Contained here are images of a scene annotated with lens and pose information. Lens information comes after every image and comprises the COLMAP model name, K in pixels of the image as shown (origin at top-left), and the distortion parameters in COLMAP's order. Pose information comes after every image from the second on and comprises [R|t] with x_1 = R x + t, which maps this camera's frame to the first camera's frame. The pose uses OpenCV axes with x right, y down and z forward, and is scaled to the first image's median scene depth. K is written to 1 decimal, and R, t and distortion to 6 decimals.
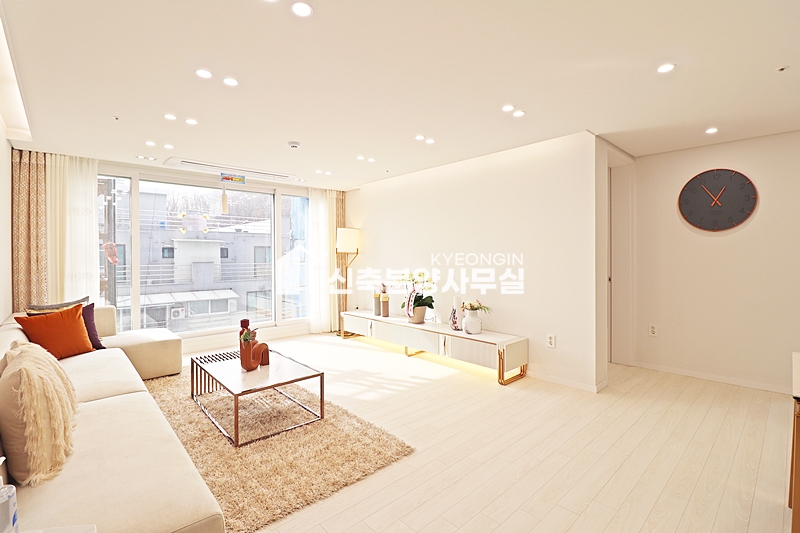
lens RADIAL K [[368.5, 0, 398.3], [0, 368.5, 256.4], [0, 0, 1]] dist [0.002942, -0.012195]
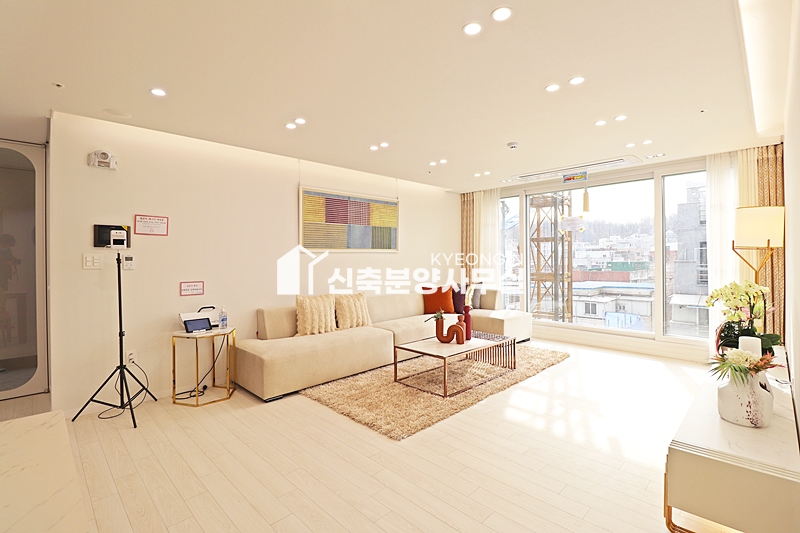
lens RADIAL K [[371.7, 0, 401.7], [0, 371.7, 257.7], [0, 0, 1]] dist [-0.000589, -0.012898]
pose [[0.036909, 0.005045, -0.999306, 0.707368], [0.006297, 0.999966, 0.005281, 0.000345], [0.999299, -0.006487, 0.036876, 0.628910]]
